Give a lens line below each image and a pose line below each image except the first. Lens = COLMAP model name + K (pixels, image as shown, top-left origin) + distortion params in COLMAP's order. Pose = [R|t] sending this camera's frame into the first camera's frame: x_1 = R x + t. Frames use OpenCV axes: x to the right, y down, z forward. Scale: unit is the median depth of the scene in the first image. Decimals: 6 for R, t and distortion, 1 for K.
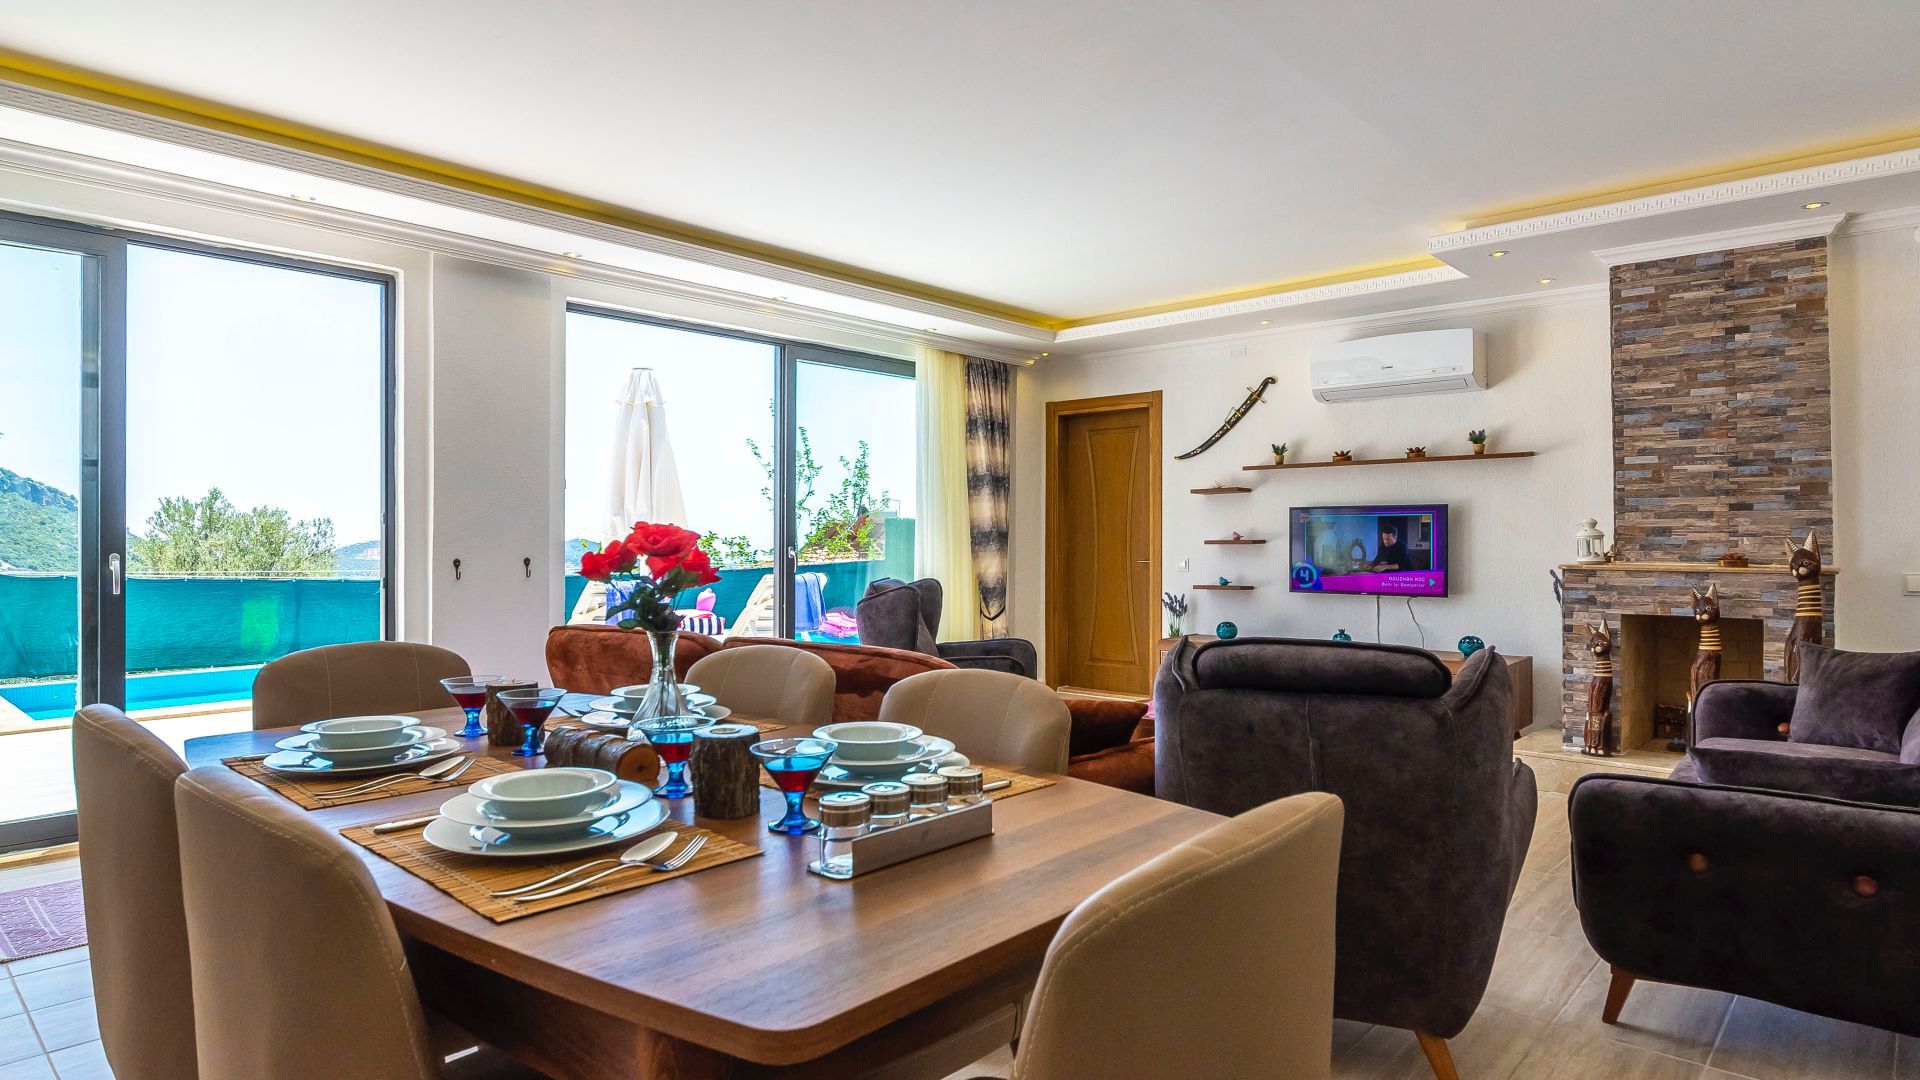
lens RADIAL K [[1055.7, 0, 984.0], [0, 1055.7, 534.6], [0, 0, 1]] dist [0.011989, -0.012405]
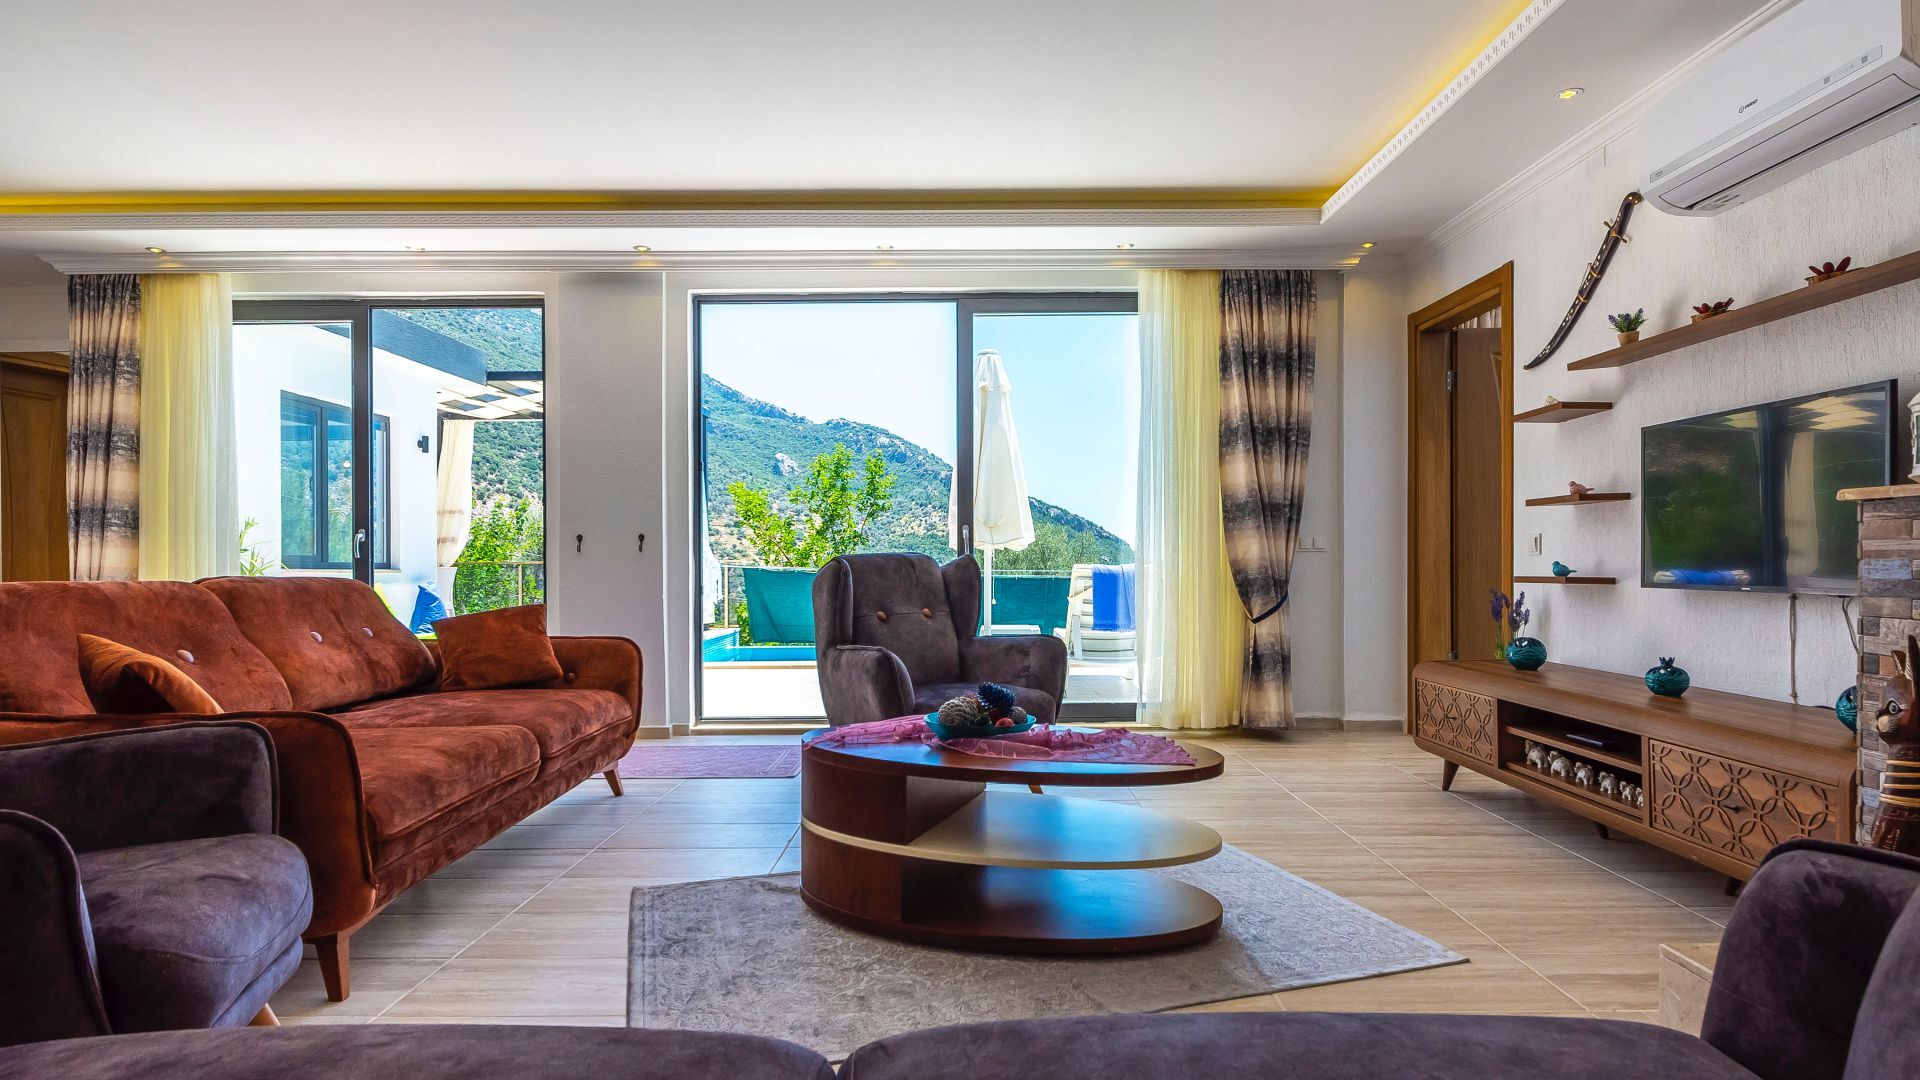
lens RADIAL K [[1055.7, 0, 961.3], [0, 1055.7, 555.5], [0, 0, 1]] dist [0.011989, -0.012405]
pose [[0.661181, -0.005533, -0.750206, 0.515287], [0.005813, 0.999981, -0.002252, 0.041918], [0.750204, -0.002872, 0.661200, 0.437608]]
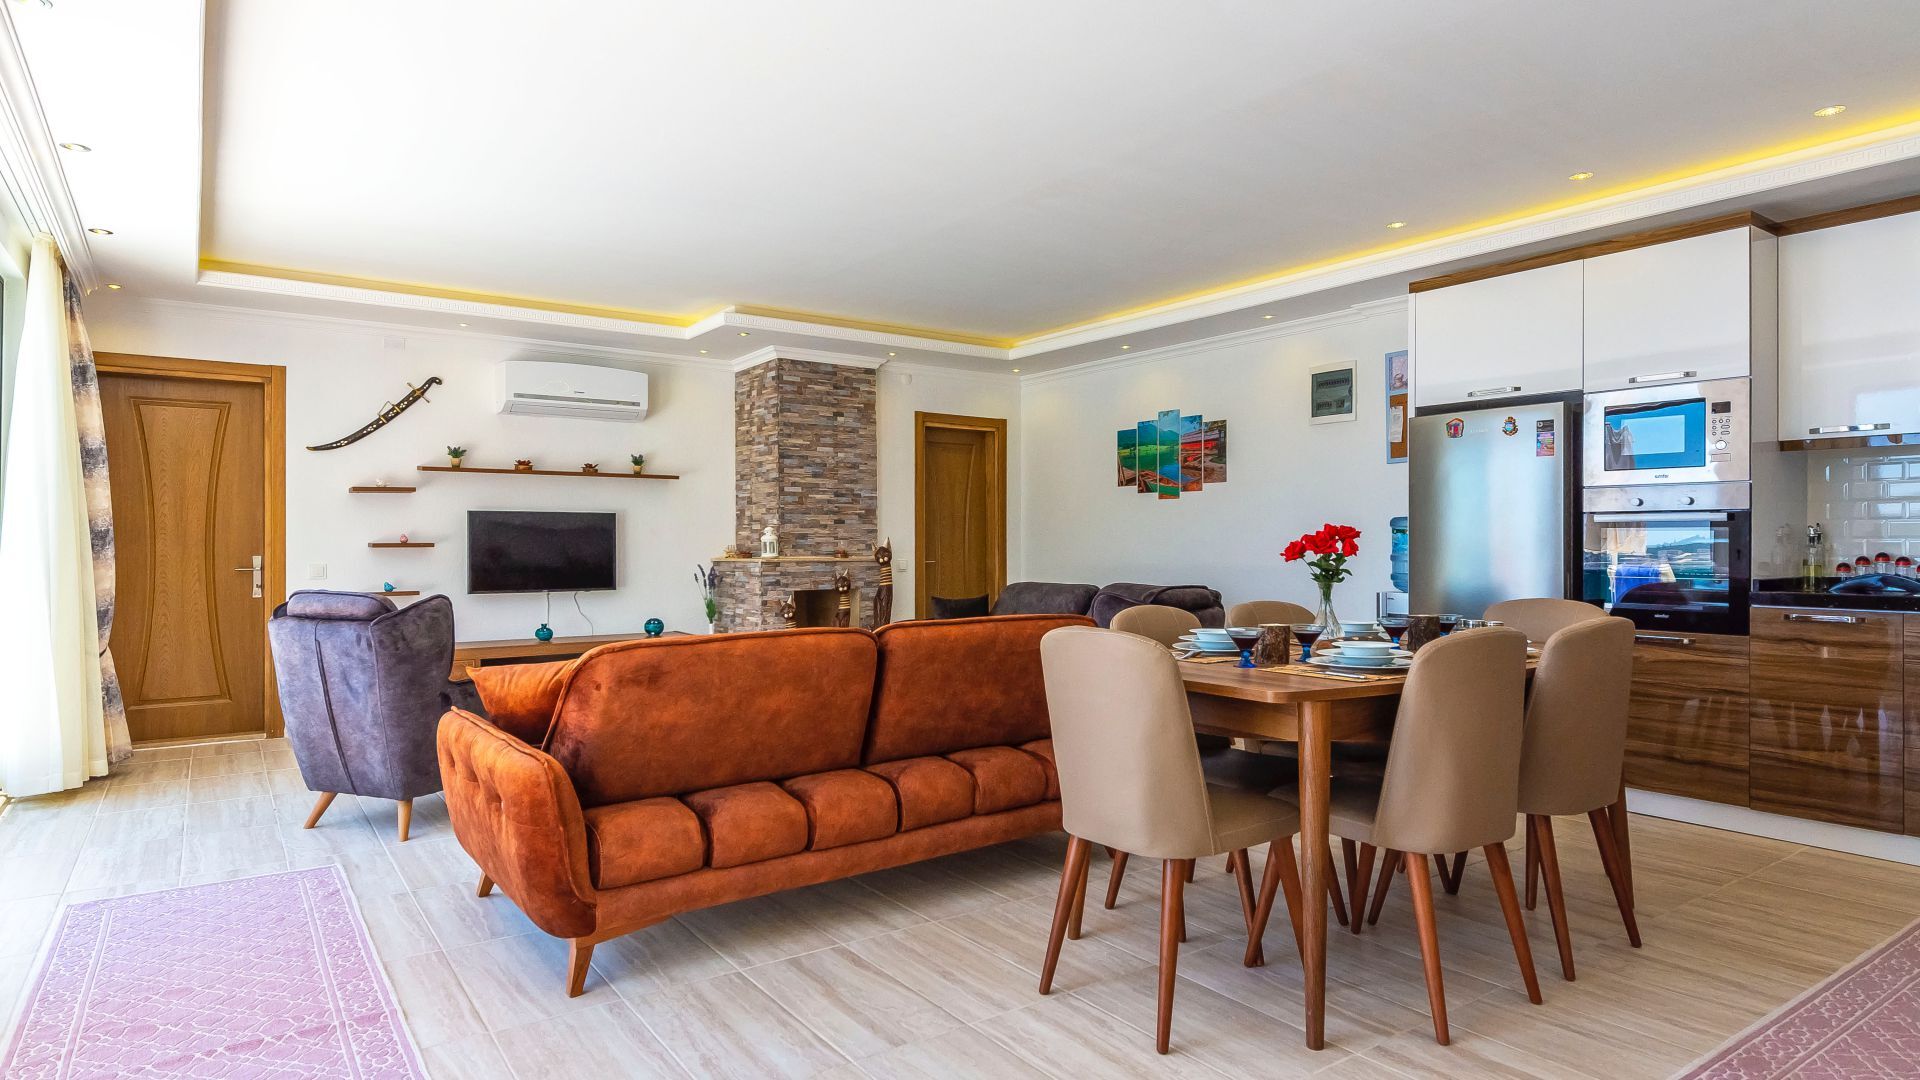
lens RADIAL K [[1055.7, 0, 929.7], [0, 1055.7, 534.4], [0, 0, 1]] dist [0.011989, -0.012405]
pose [[0.246424, 0.010864, 0.969101, -0.653669], [-0.002004, 0.999941, -0.010700, 0.008324], [-0.969160, 0.000695, 0.246431, 0.356776]]
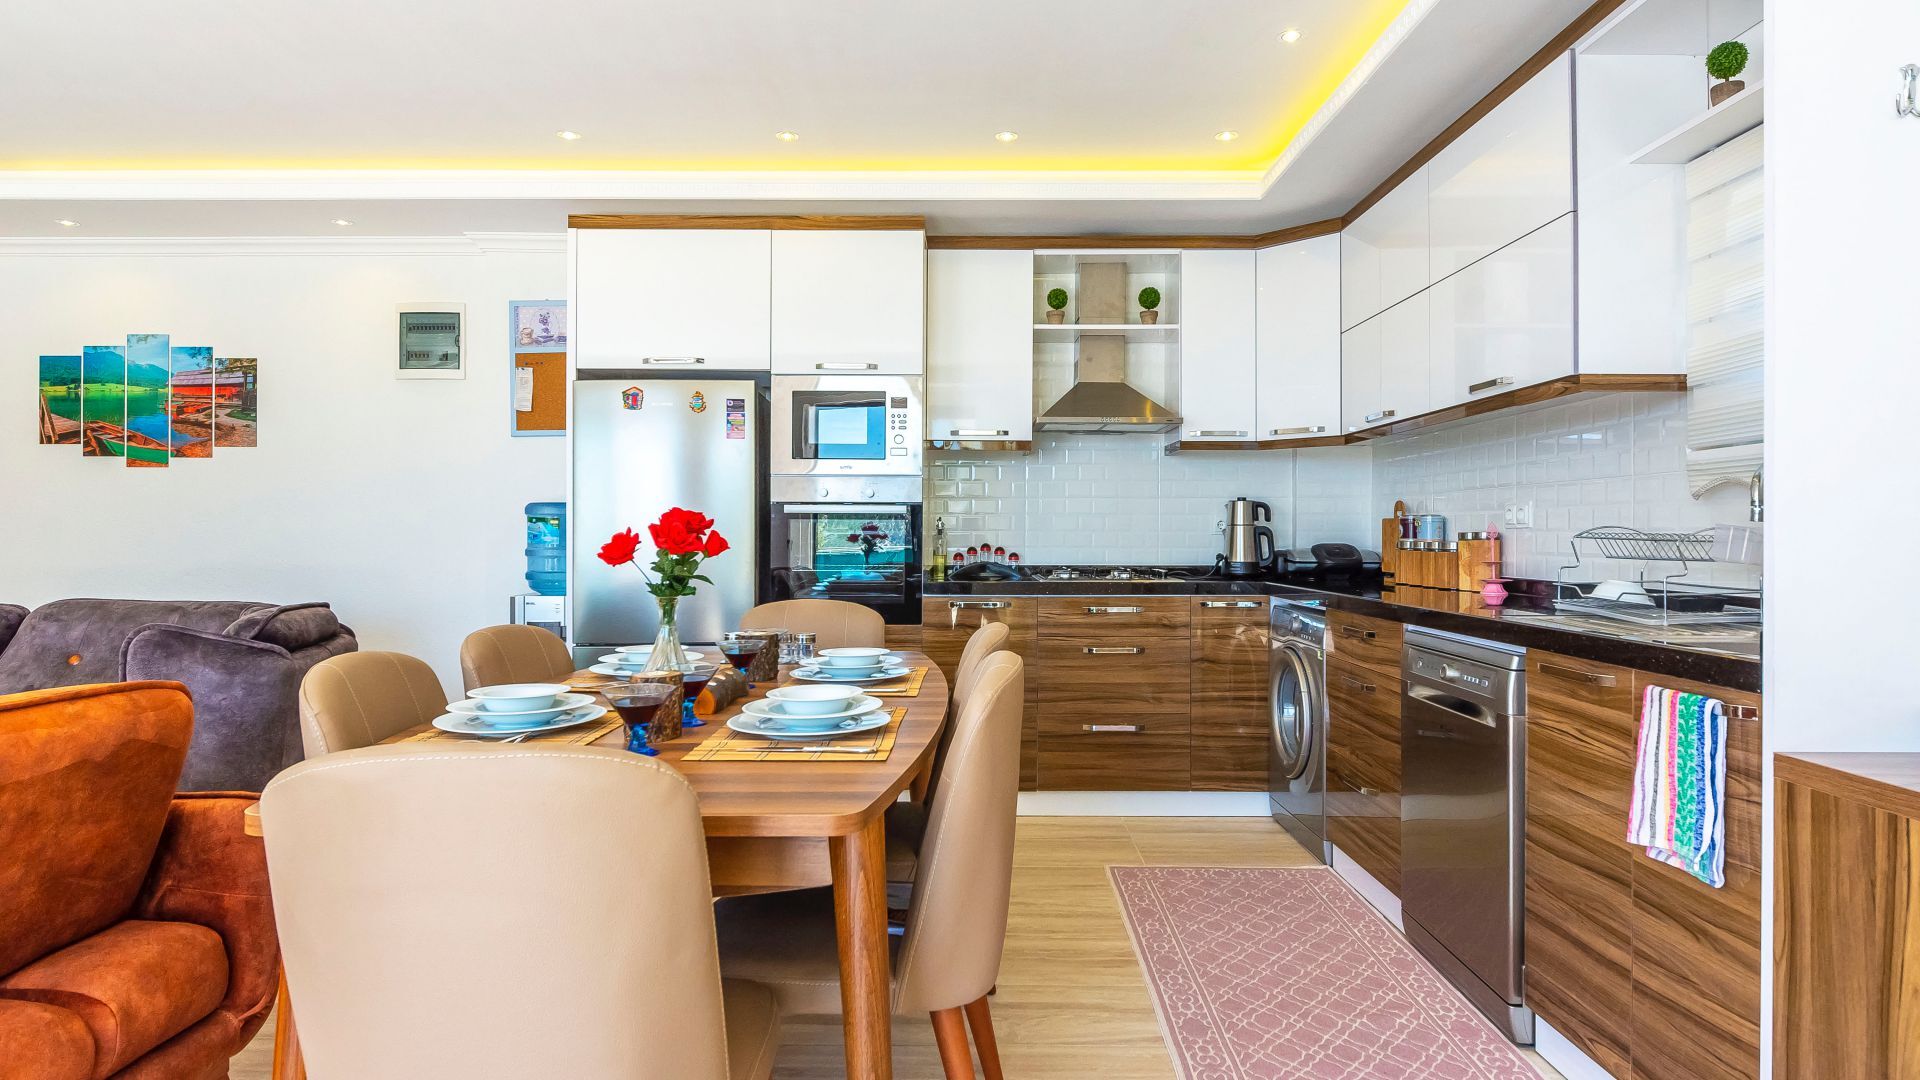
lens RADIAL K [[1055.7, 0, 989.0], [0, 1055.7, 528.2], [0, 0, 1]] dist [0.011989, -0.012405]
pose [[-0.661417, 0.005315, 0.750000, -0.437776], [-0.000470, 0.999972, -0.007502, 0.006183], [-0.750018, -0.005315, -0.661396, 0.442493]]
